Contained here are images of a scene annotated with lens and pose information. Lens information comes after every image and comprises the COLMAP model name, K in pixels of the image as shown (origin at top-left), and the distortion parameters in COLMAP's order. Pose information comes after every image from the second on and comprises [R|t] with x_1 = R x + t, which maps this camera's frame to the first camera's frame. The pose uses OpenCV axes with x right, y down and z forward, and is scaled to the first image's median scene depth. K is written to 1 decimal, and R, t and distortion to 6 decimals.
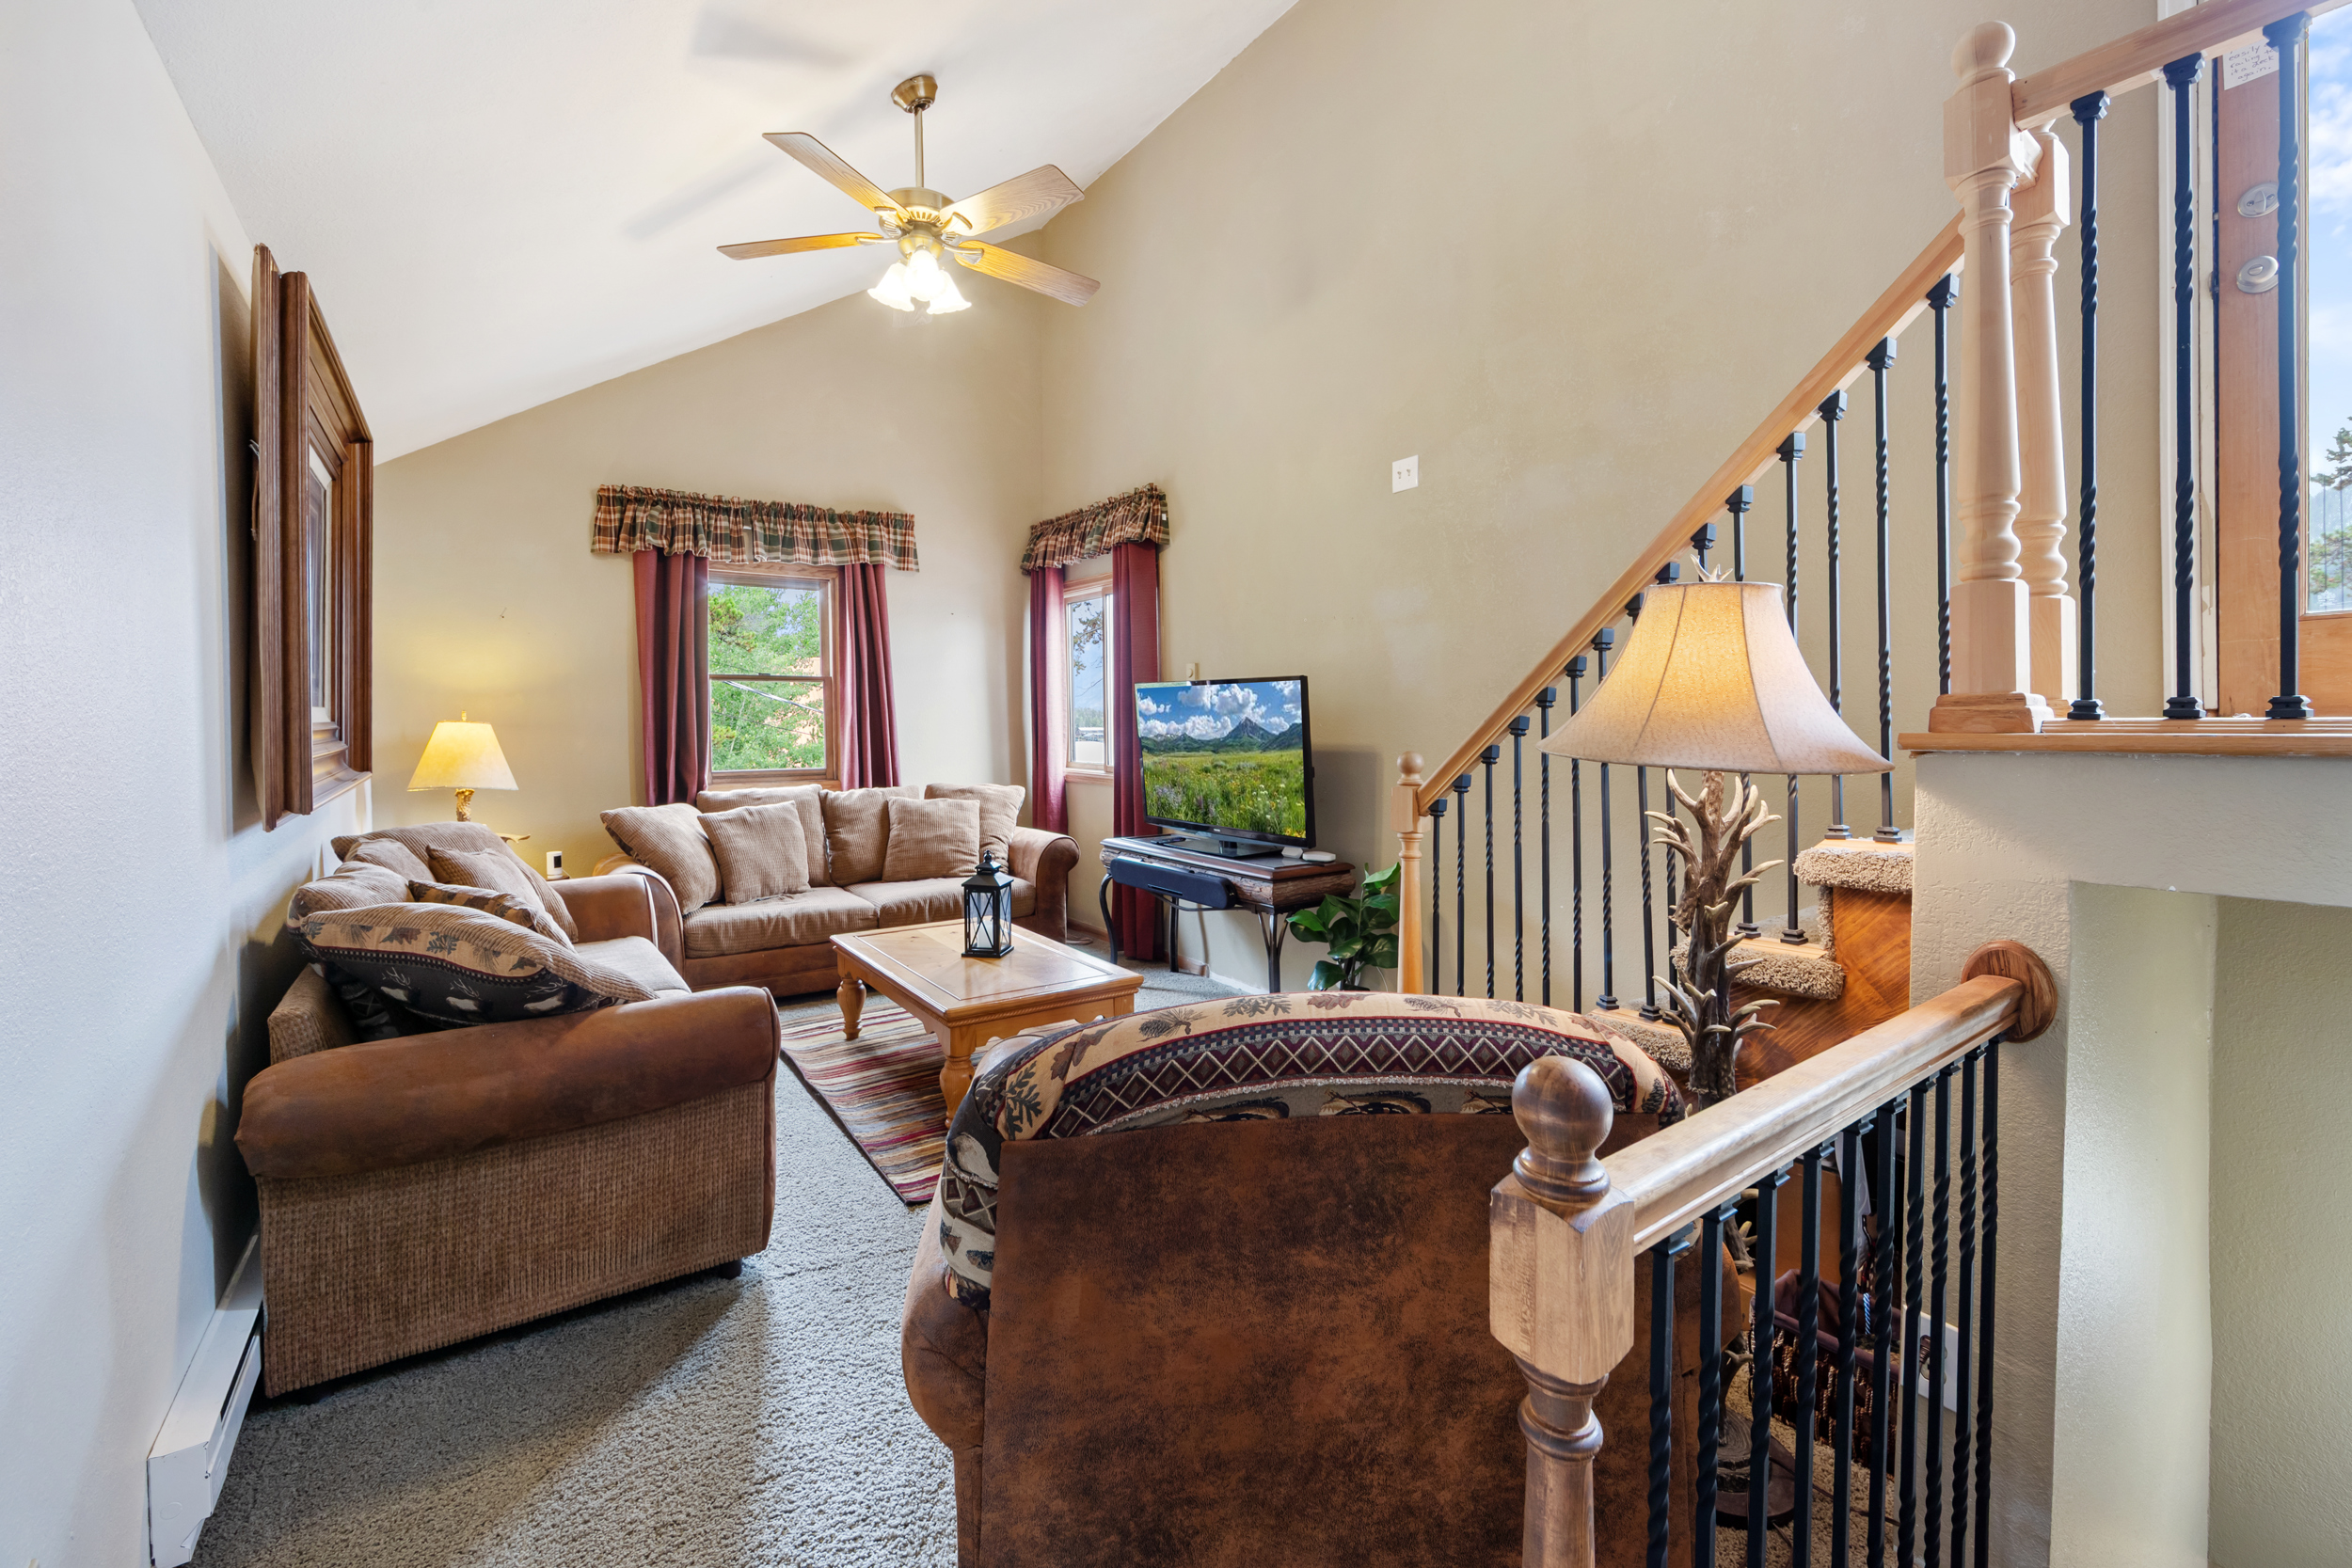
lens RADIAL K [[933.1, 0, 1117.7], [0, 933.1, 742.8], [0, 0, 1]] dist [-0.004093, -0.000453]
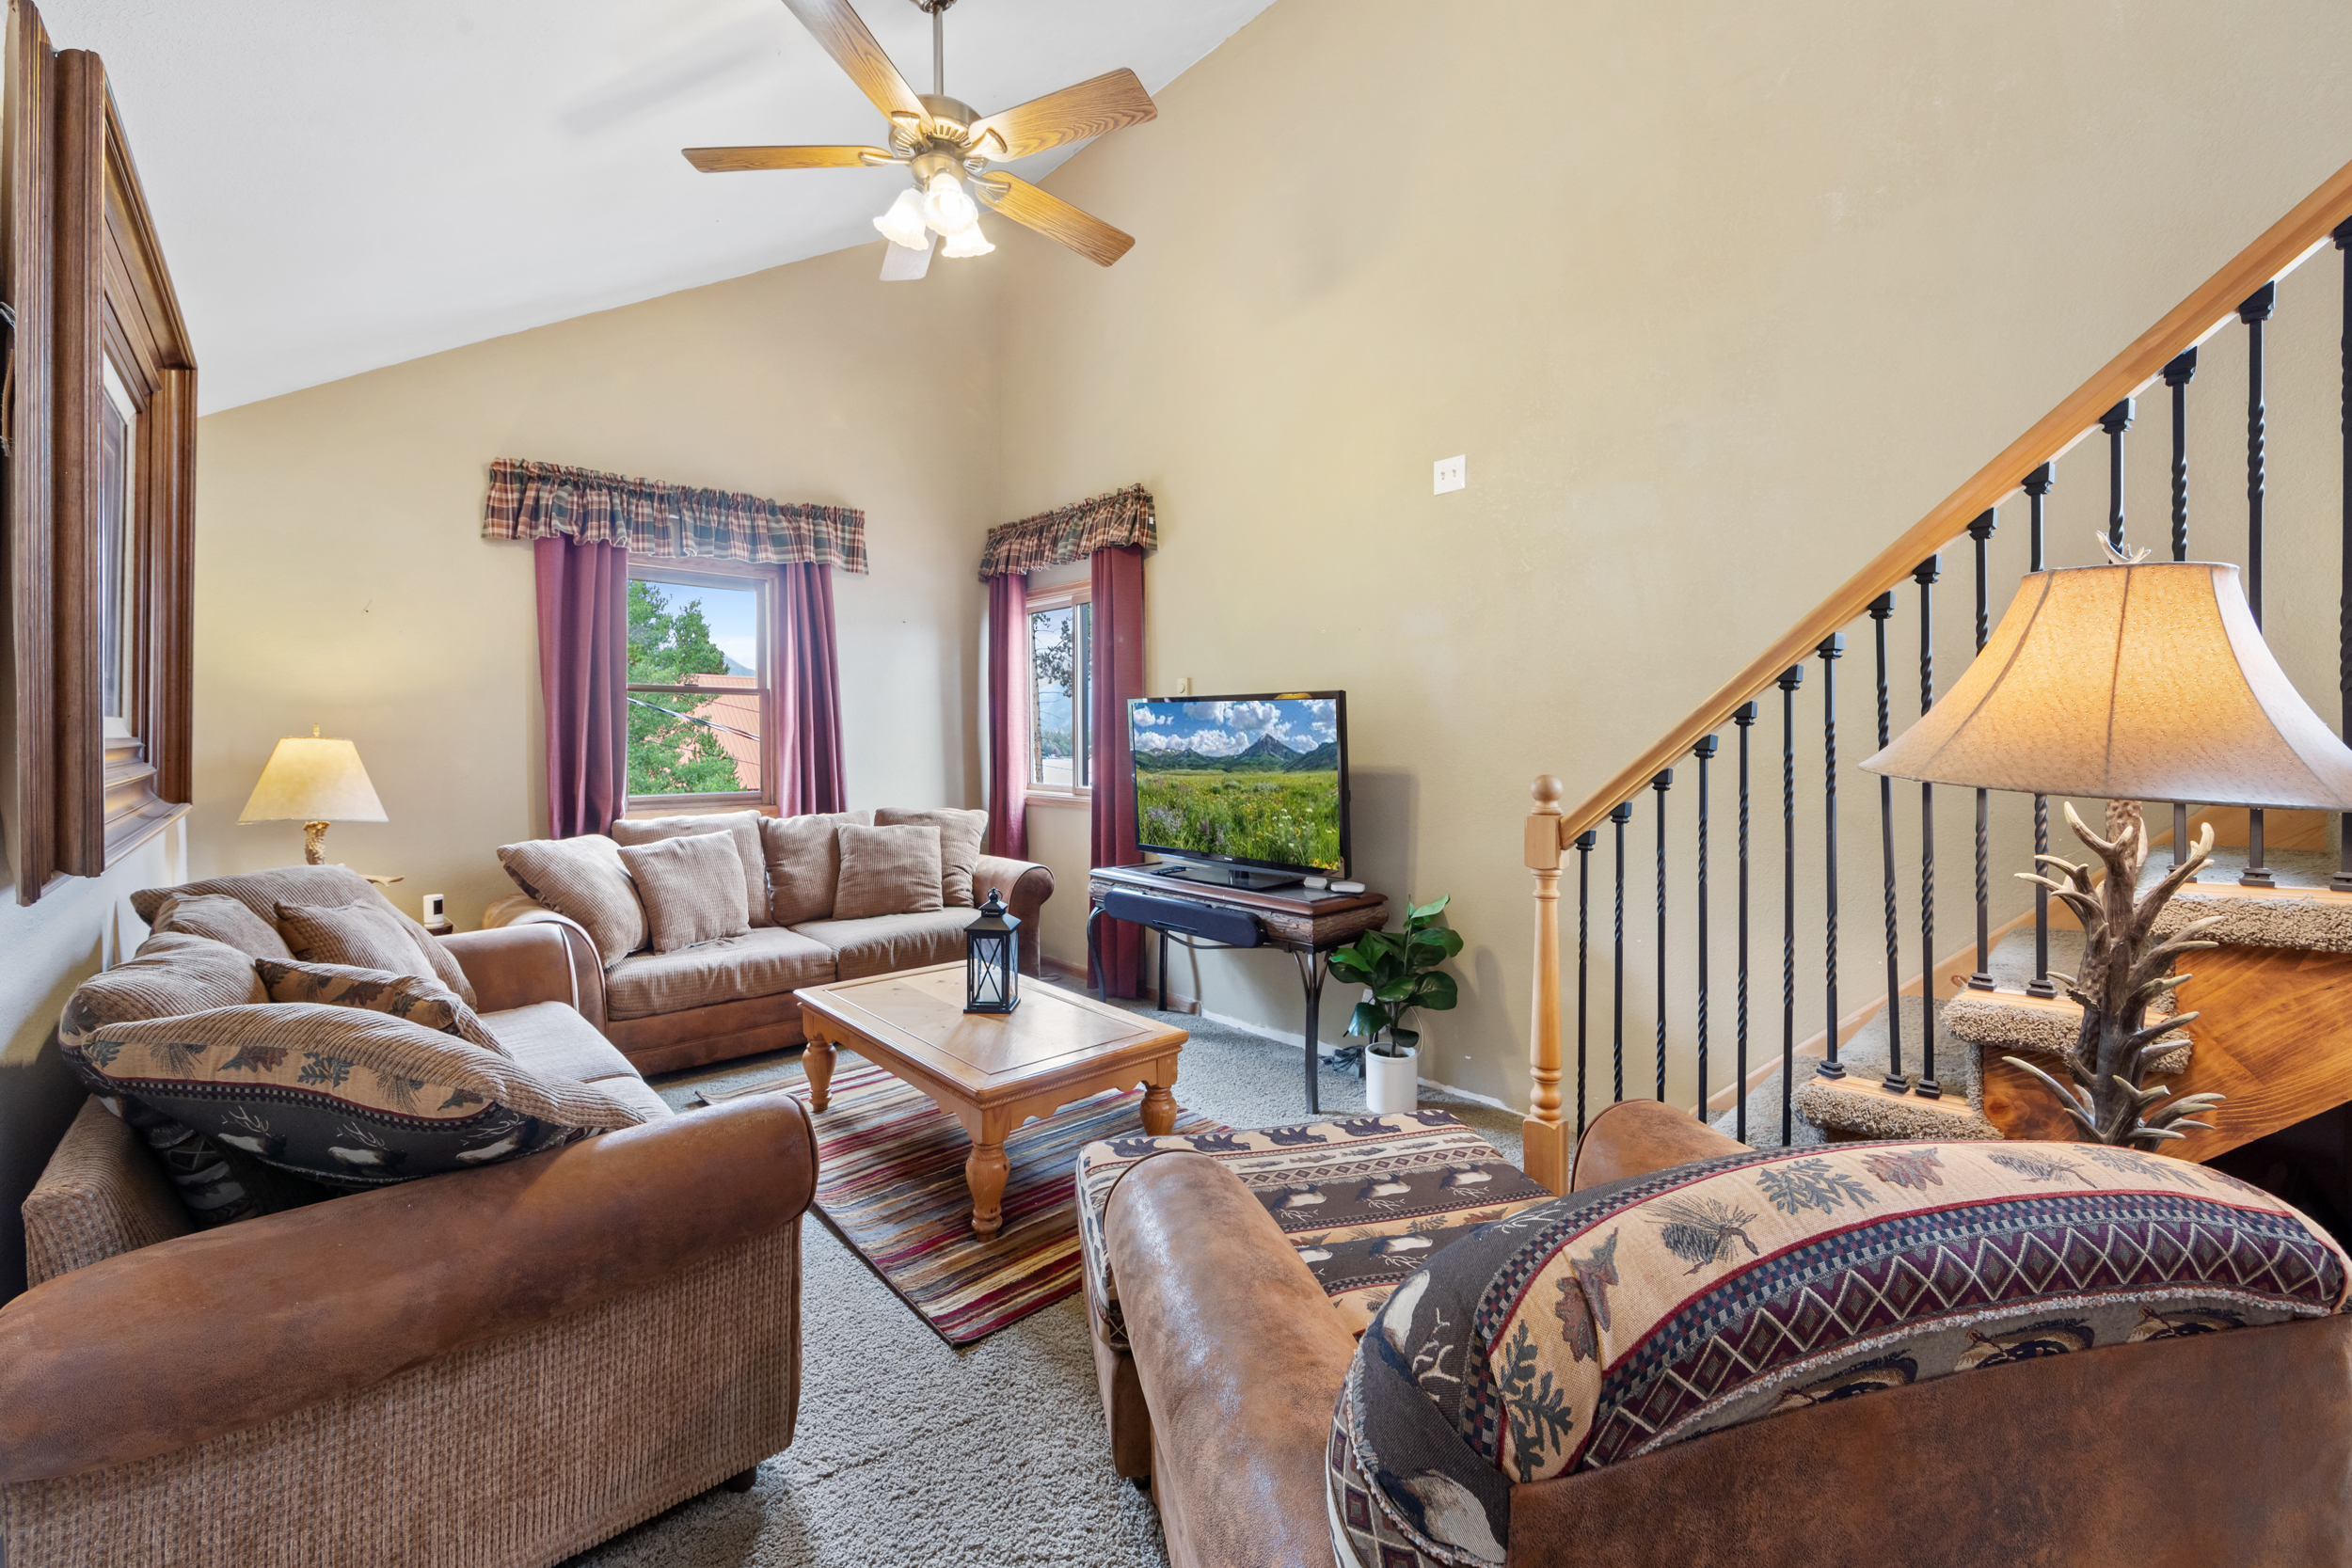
lens RADIAL K [[933.1, 0, 1157.3], [0, 933.1, 755.0], [0, 0, 1]] dist [-0.004093, -0.000453]
pose [[0.990742, 0.000778, 0.135757, -0.134984], [0.000233, 0.999972, -0.007435, -0.002710], [-0.135759, 0.007398, 0.990714, 0.154694]]
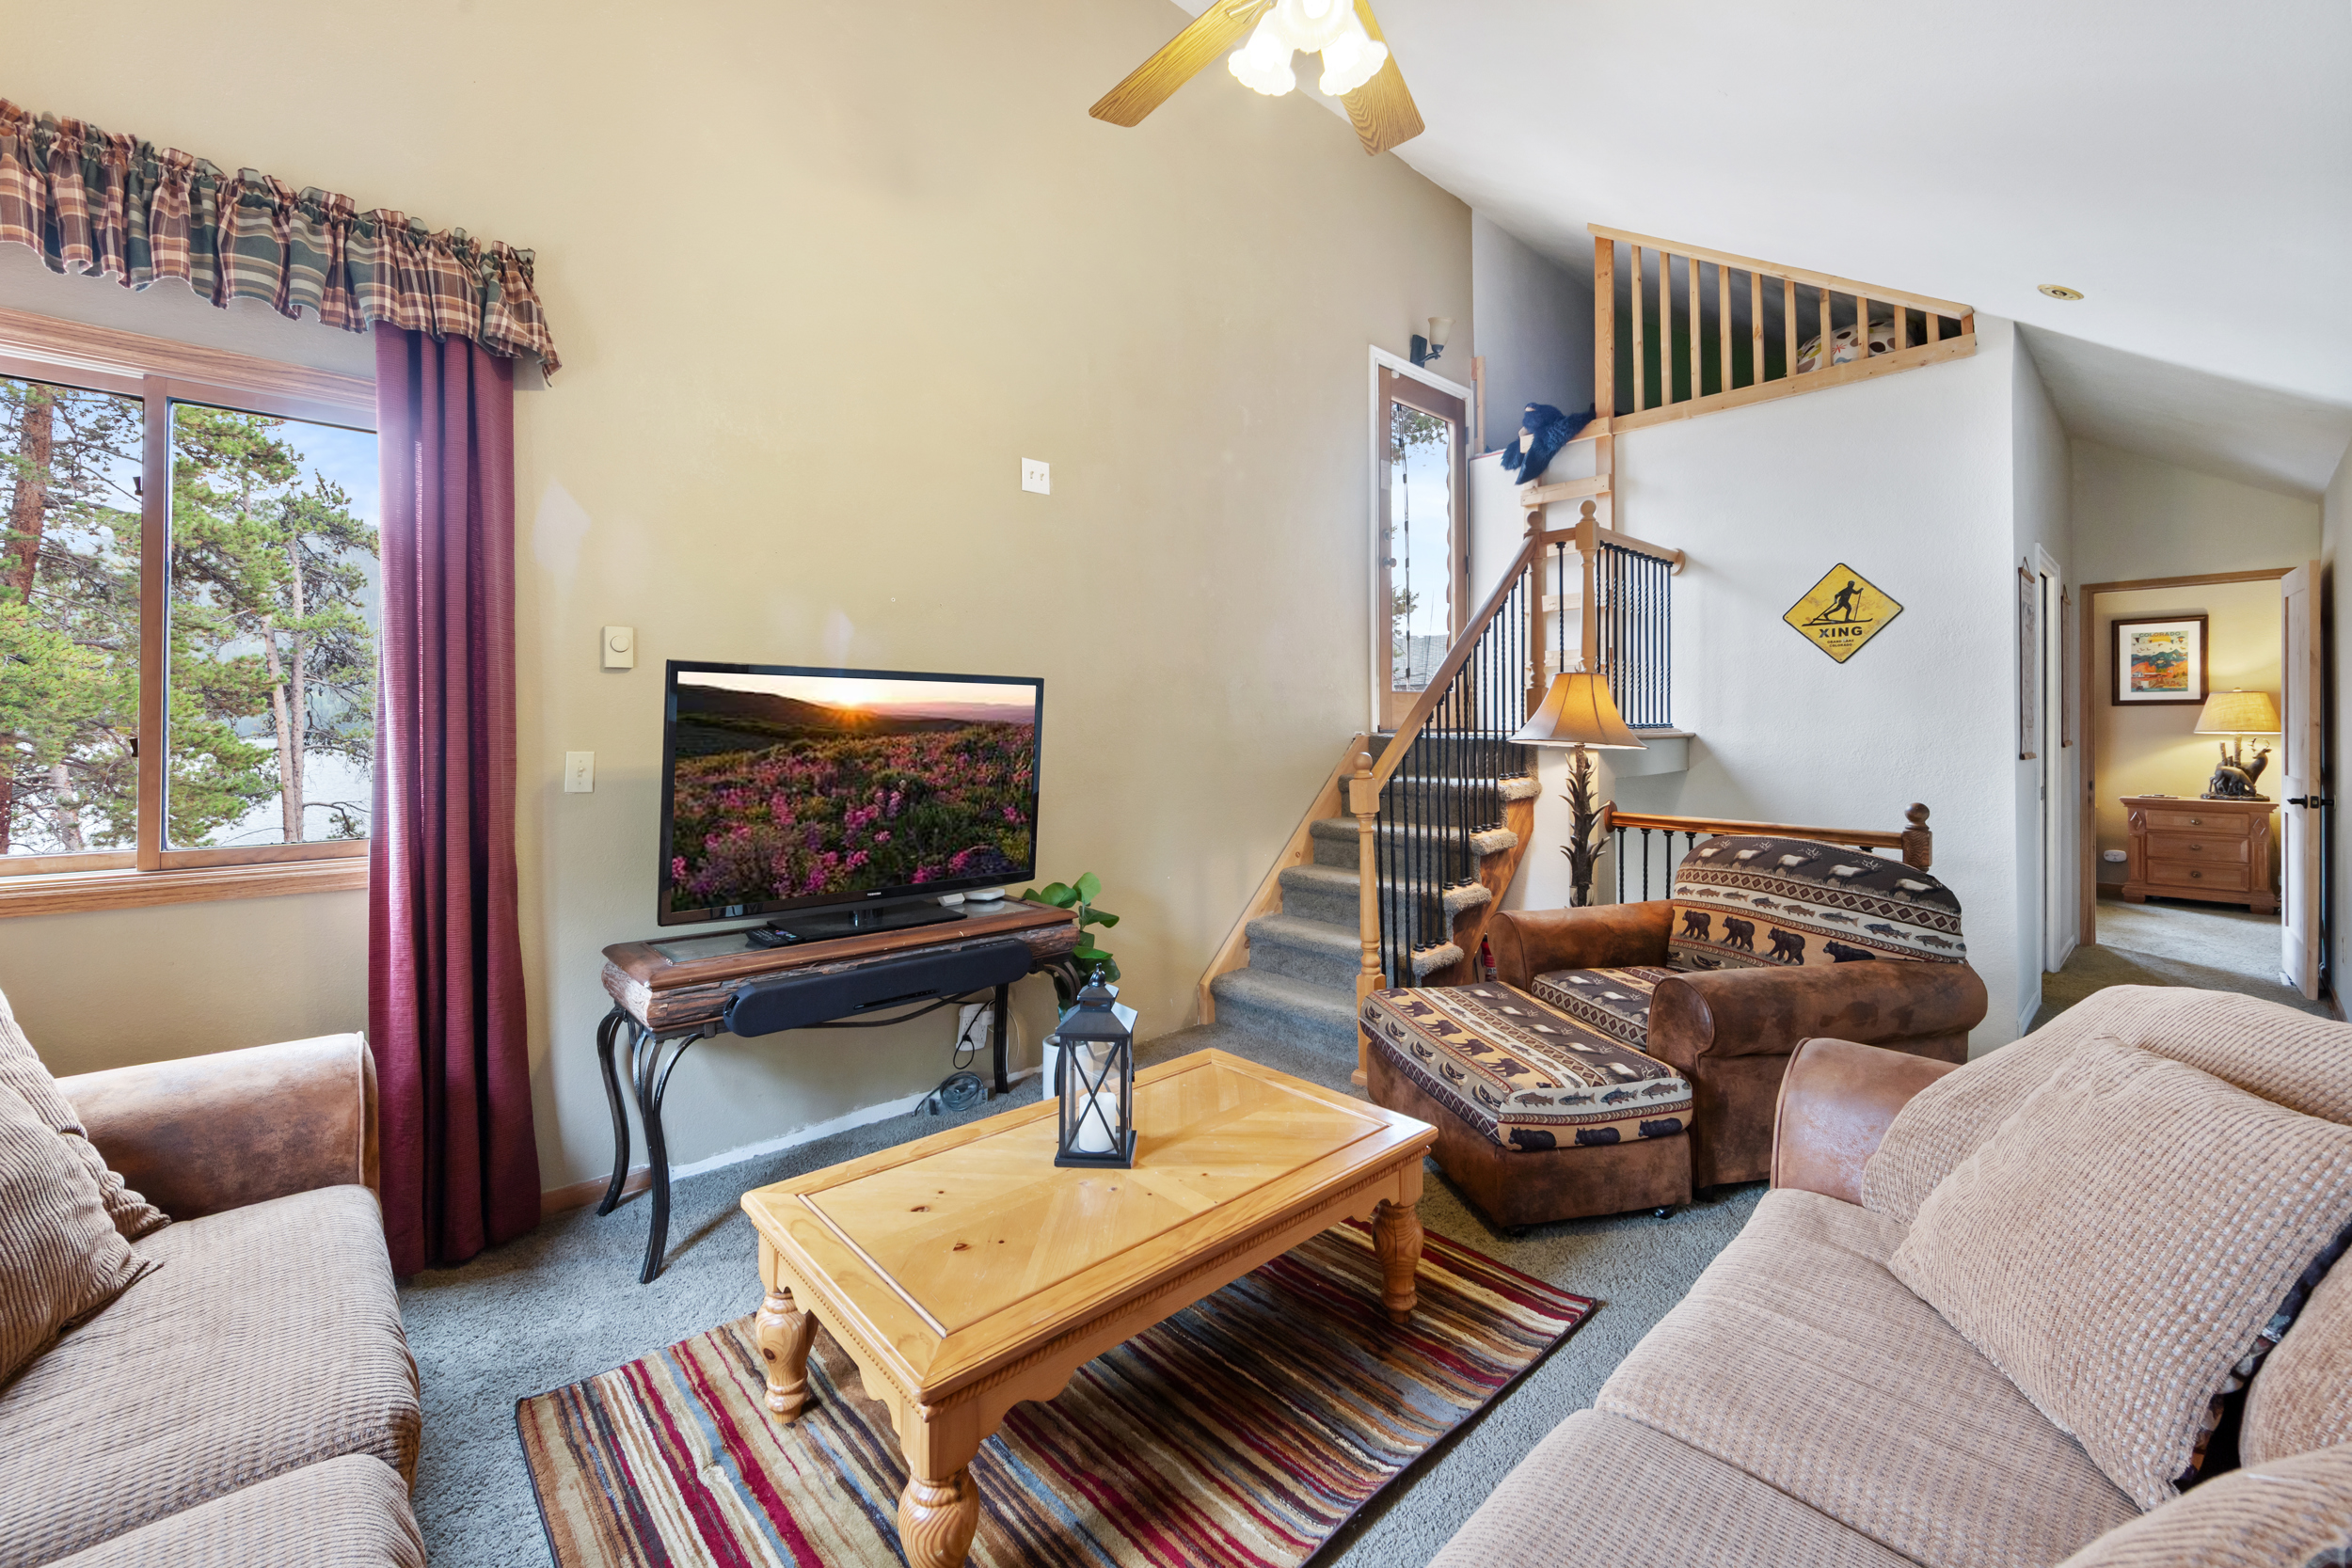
lens RADIAL K [[933.1, 0, 1187.2], [0, 933.1, 715.9], [0, 0, 1]] dist [-0.004093, -0.000453]
pose [[-0.144151, 0.010262, 0.989502, -0.859863], [0.024872, 0.999668, -0.006744, -0.034637], [-0.989243, 0.023639, -0.144358, 1.259649]]
